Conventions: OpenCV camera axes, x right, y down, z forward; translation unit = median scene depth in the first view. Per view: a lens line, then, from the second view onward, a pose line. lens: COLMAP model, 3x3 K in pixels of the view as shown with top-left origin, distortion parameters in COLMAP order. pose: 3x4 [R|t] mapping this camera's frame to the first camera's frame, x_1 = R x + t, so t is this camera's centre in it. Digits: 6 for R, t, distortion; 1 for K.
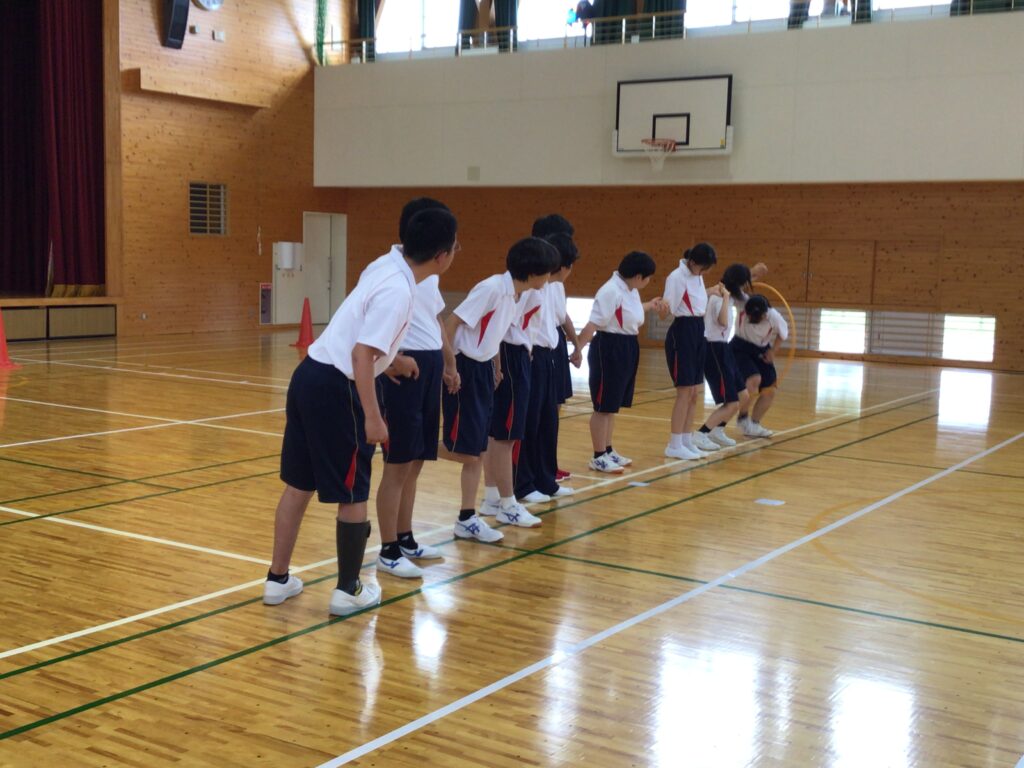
lens RADIAL K [[1272.4, 0, 512.1], [0, 1272.4, 391.5], [0, 0, 1]] dist [0.010547, 0.000000]
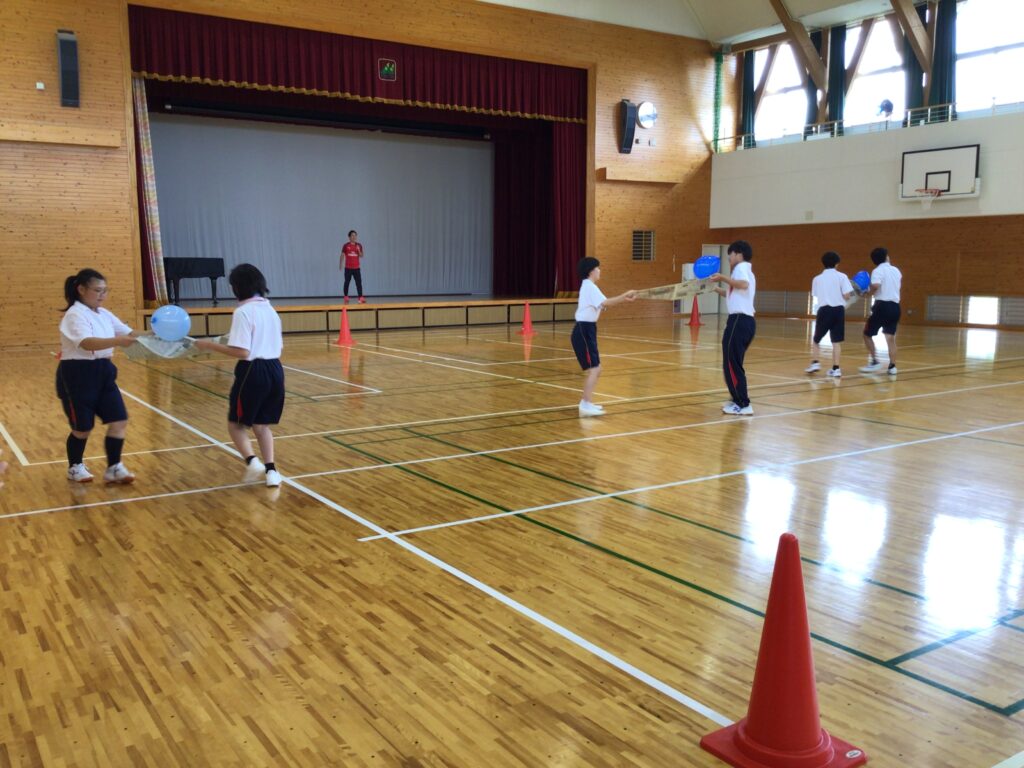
lens RADIAL K [[930.3, 0, 510.2], [0, 930.3, 384.1], [0, 0, 1]] dist [0.014730, 0.000000]
pose [[0.916325, 0.021307, -0.399869, 0.105360], [-0.013919, 0.999675, 0.021370, 0.019672], [0.400194, -0.014016, 0.916323, -0.231705]]
